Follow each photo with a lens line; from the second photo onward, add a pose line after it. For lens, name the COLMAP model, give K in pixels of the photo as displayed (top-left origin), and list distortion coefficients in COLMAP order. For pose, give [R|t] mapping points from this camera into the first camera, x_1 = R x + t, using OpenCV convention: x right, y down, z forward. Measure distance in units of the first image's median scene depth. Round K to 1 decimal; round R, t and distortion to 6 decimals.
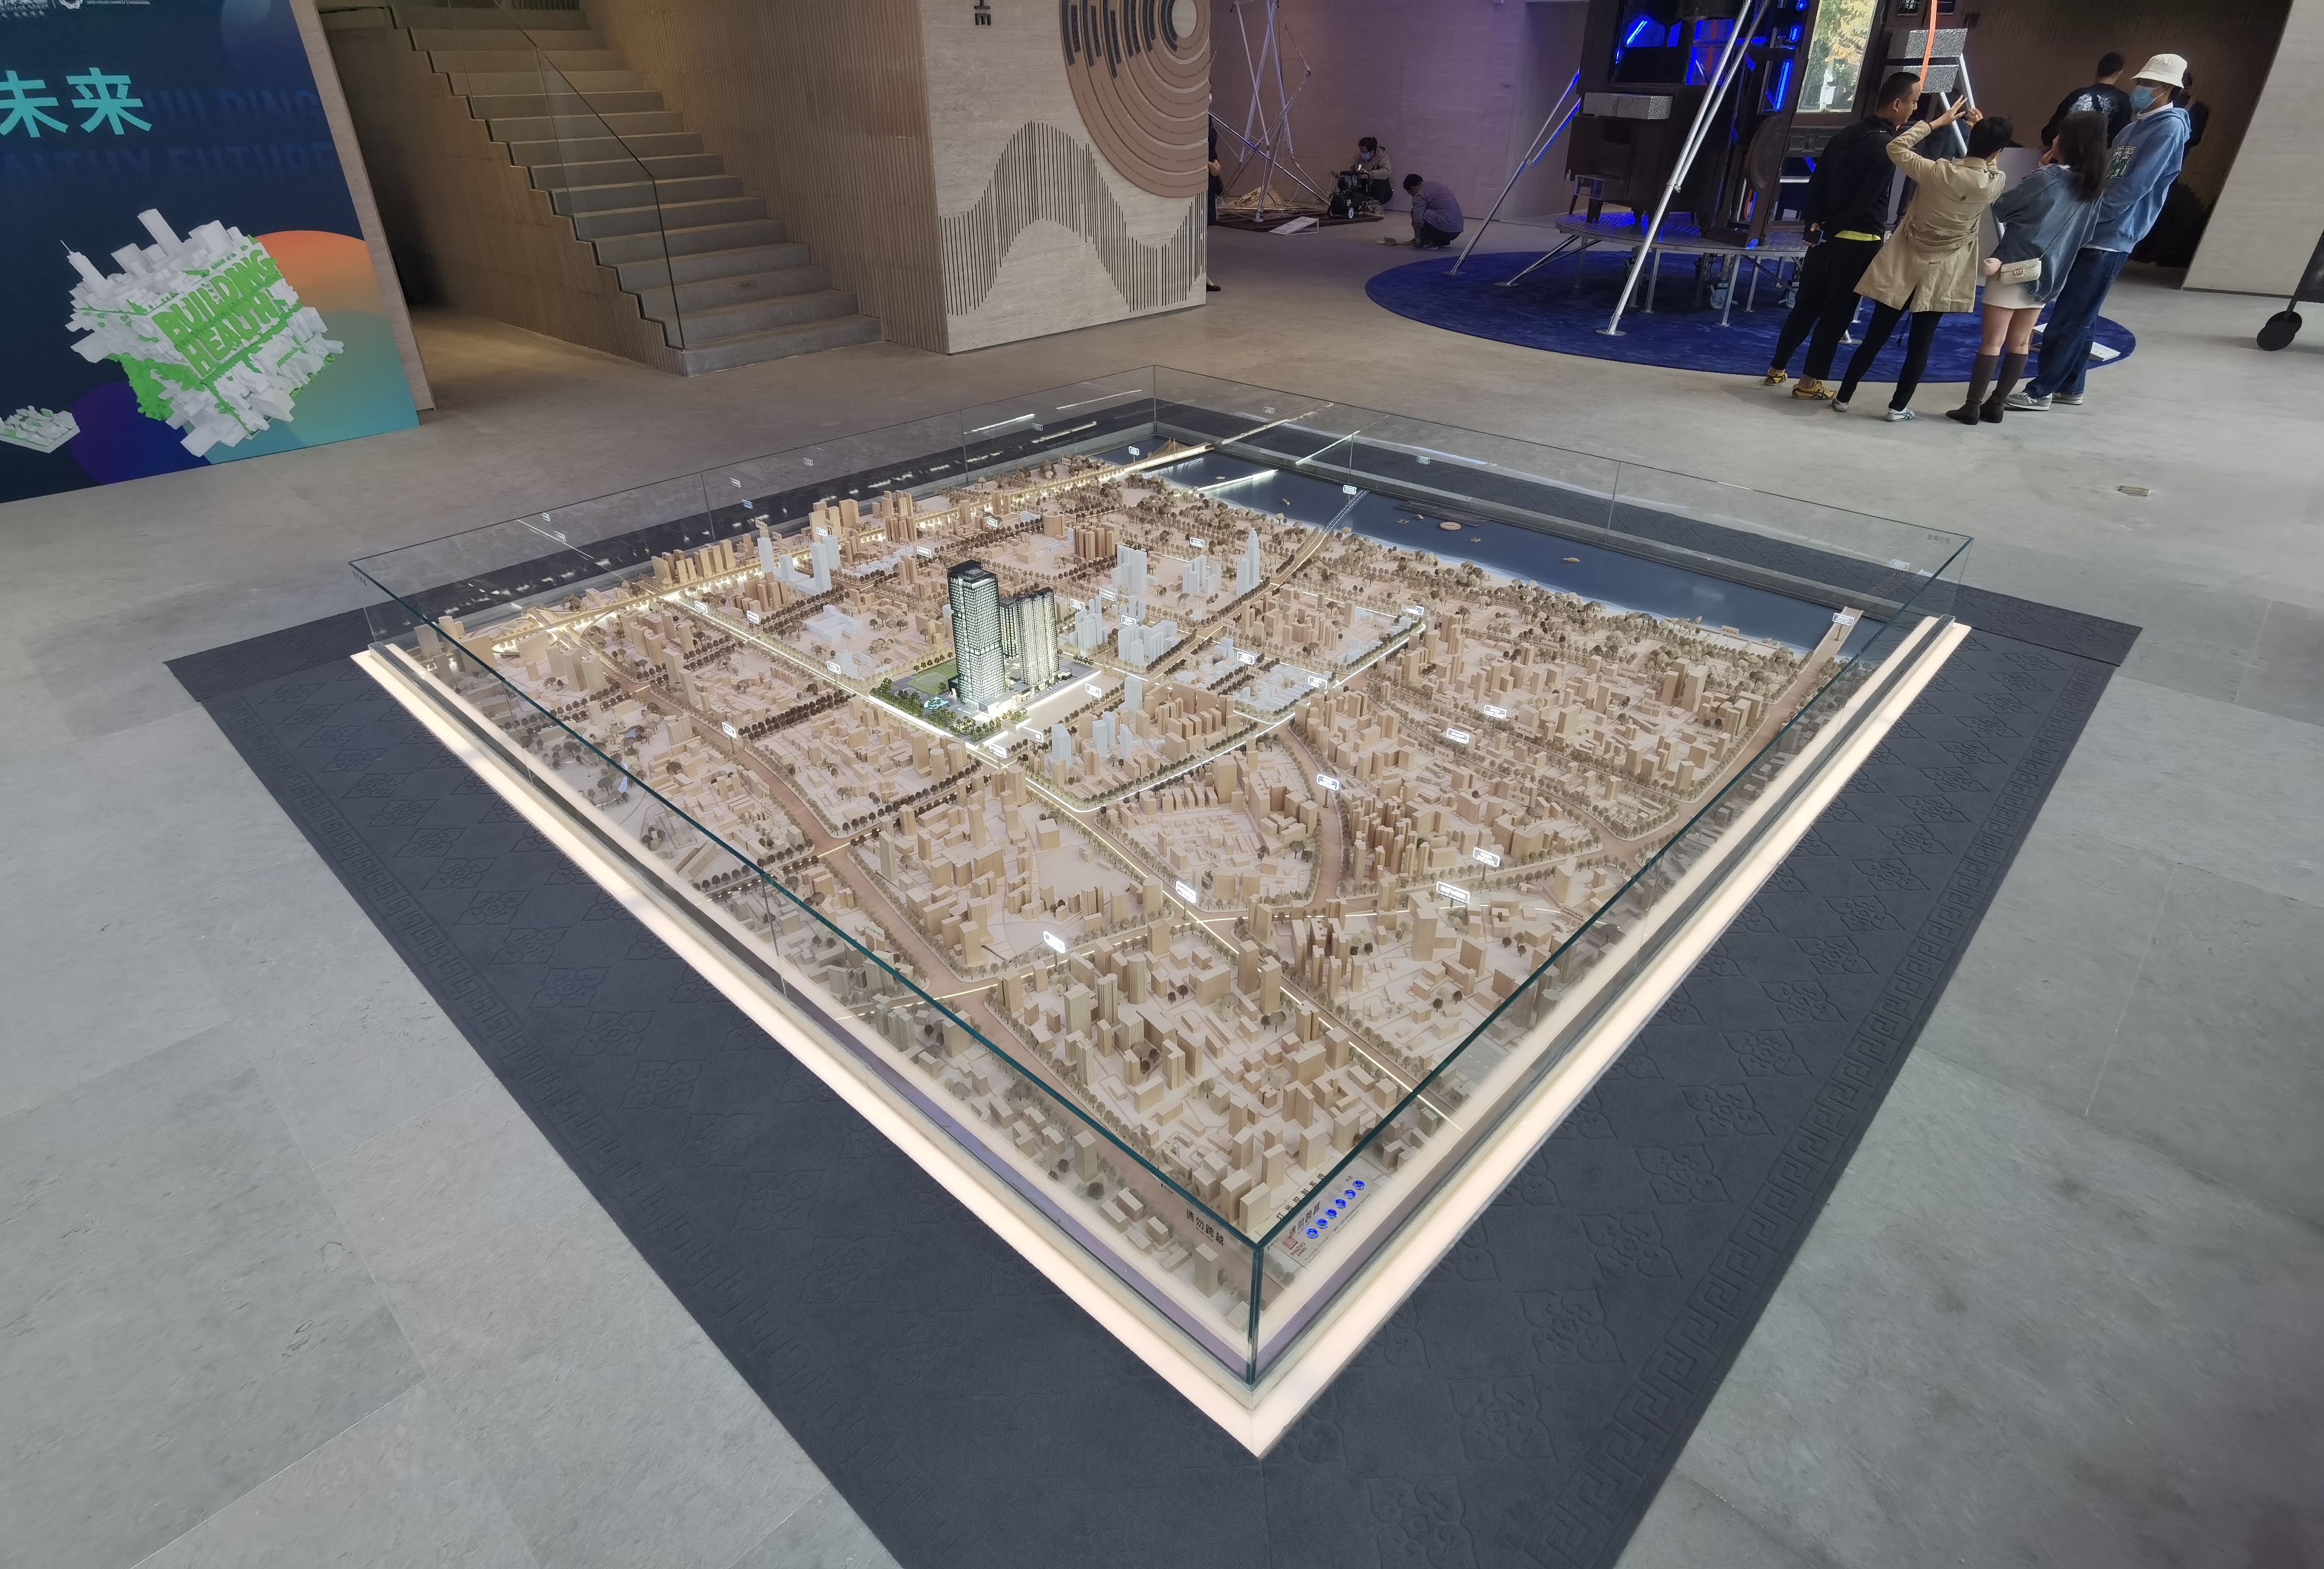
lens RADIAL K [[1222.2, 0, 1162.4], [0, 1222.2, 787.8], [0, 0, 1]] dist [-0.052934, 0.027516]
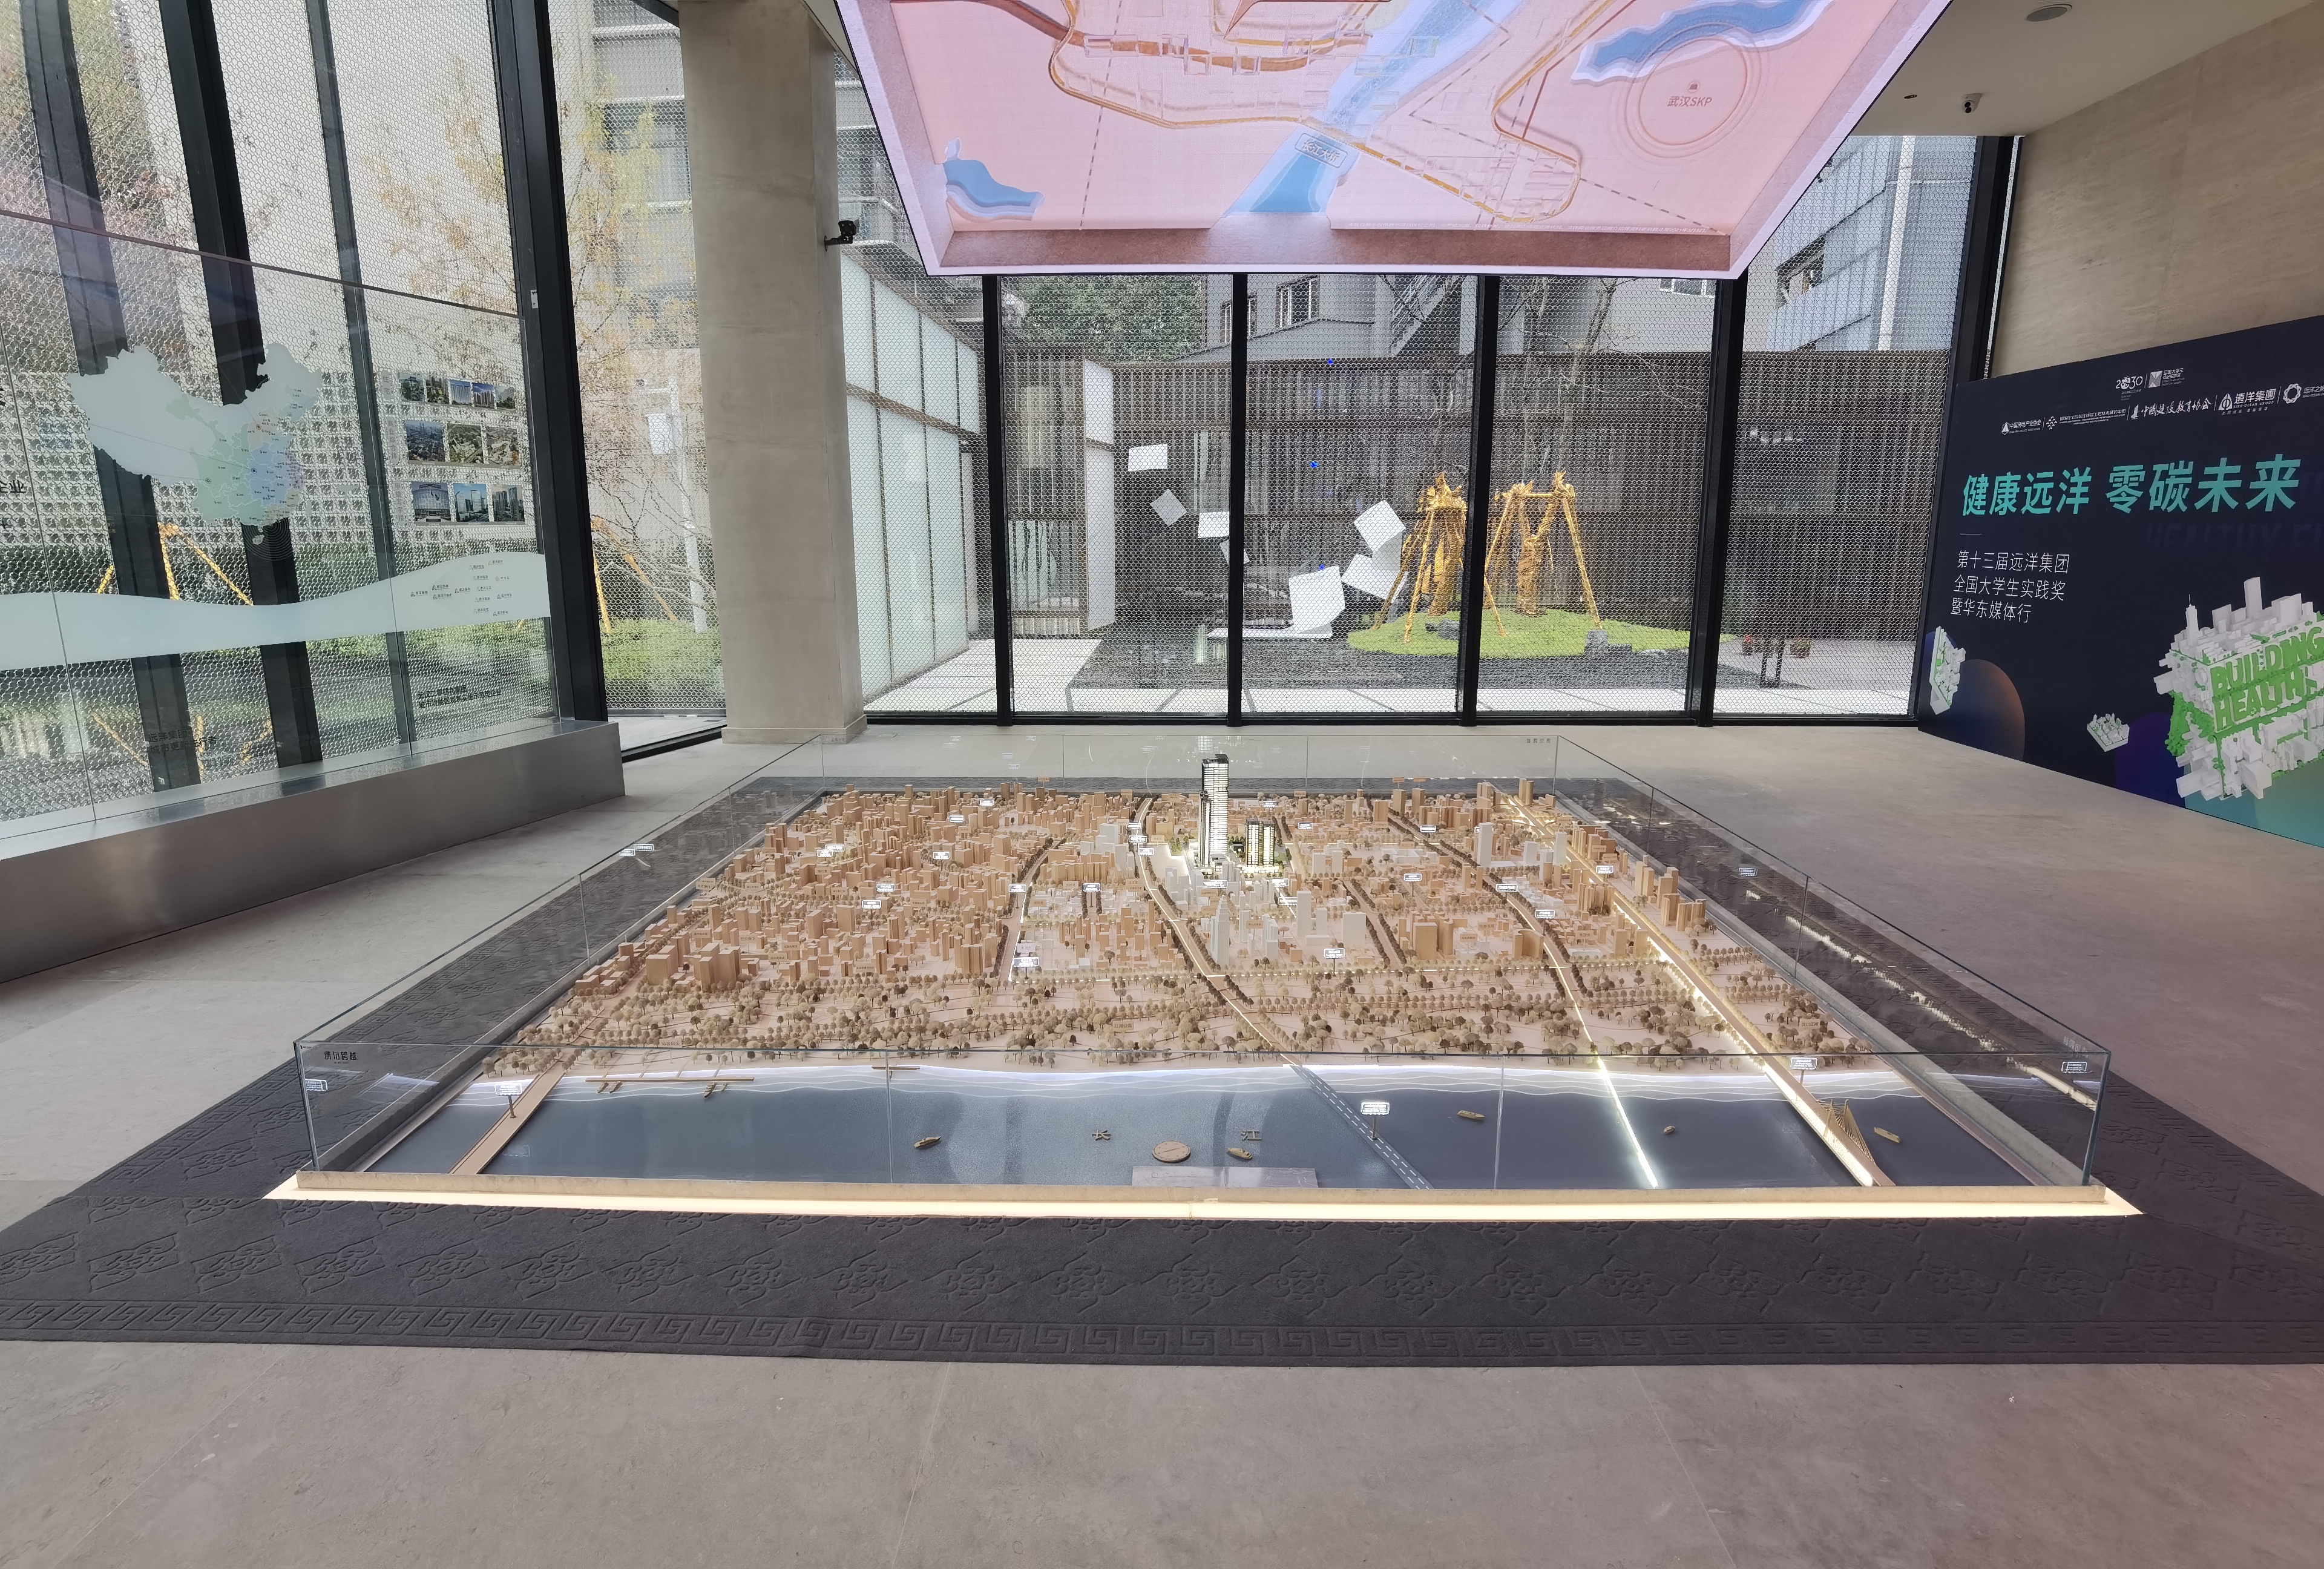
lens RADIAL K [[1222.2, 0, 1155.9], [0, 1222.2, 778.7], [0, 0, 1]] dist [-0.052934, 0.027516]
pose [[-0.747950, 0.140817, -0.648646, 0.497797], [-0.339668, 0.758384, 0.556309, -0.559087], [0.570261, 0.636415, -0.519402, 1.024034]]
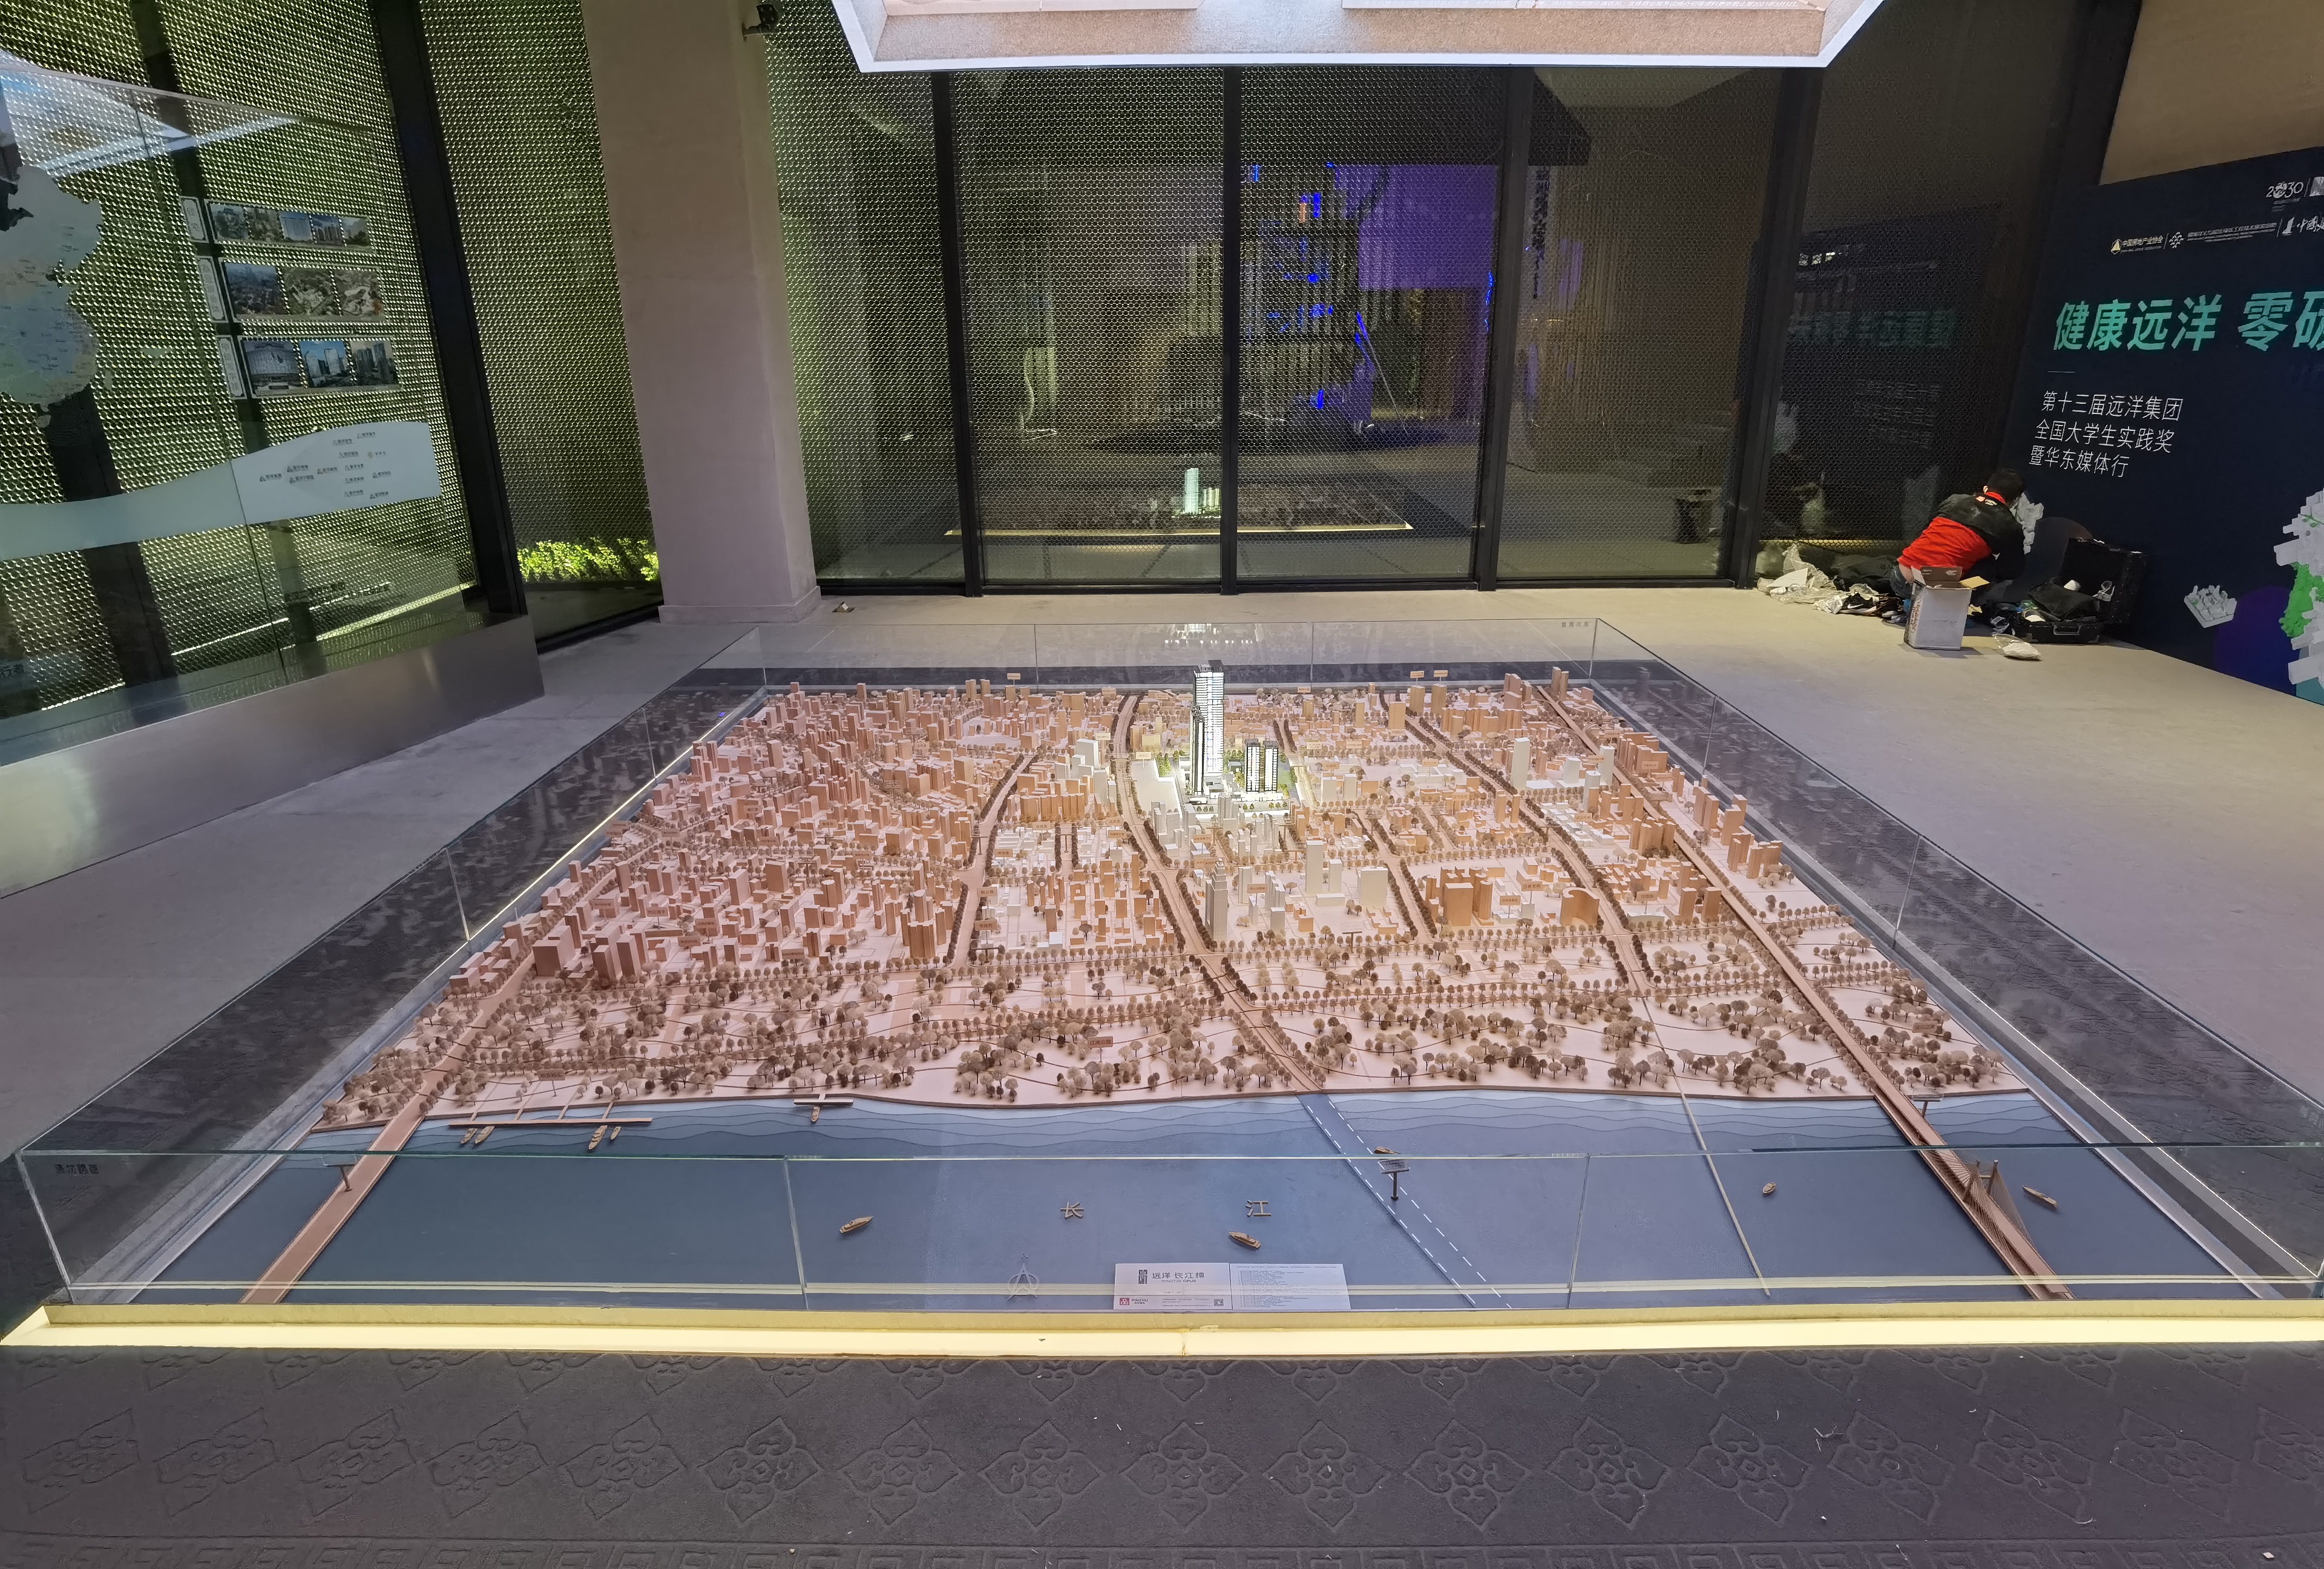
lens RADIAL K [[1222.2, 0, 1161.7], [0, 1222.2, 782.6], [0, 0, 1]] dist [-0.052934, 0.027516]
pose [[-0.739537, 0.242462, -0.627931, 0.409008], [-0.335646, 0.675786, 0.656243, -0.533300], [0.583461, 0.696079, -0.418387, 0.934074]]
